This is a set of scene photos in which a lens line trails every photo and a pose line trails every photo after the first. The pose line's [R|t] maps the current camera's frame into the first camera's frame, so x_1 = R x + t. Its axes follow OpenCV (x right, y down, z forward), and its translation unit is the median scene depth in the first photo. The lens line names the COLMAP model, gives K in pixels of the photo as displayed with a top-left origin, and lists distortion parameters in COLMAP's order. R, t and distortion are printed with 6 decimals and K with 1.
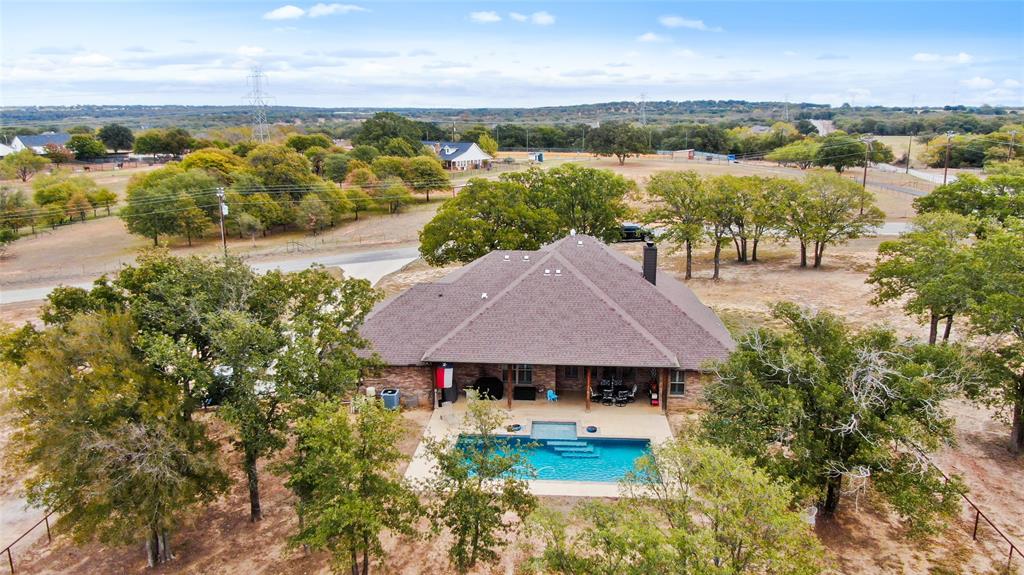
lens RADIAL K [[763.8, 0, 512.0], [0, 763.8, 287.5], [0, 0, 1]] dist [-0.008542, 0.003061]
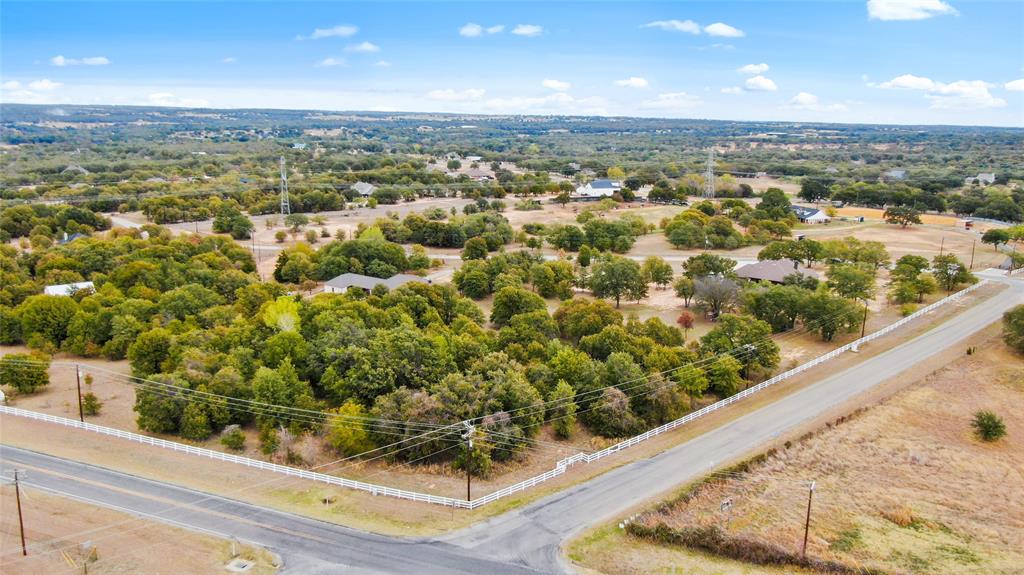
lens RADIAL K [[763.8, 0, 512.0], [0, 763.8, 287.5], [0, 0, 1]] dist [-0.008542, 0.003061]
pose [[0.855246, 0.133717, -0.500674, 0.466594], [-0.137871, 0.990028, 0.028900, 0.094453], [0.499546, 0.044312, 0.865153, -1.779343]]
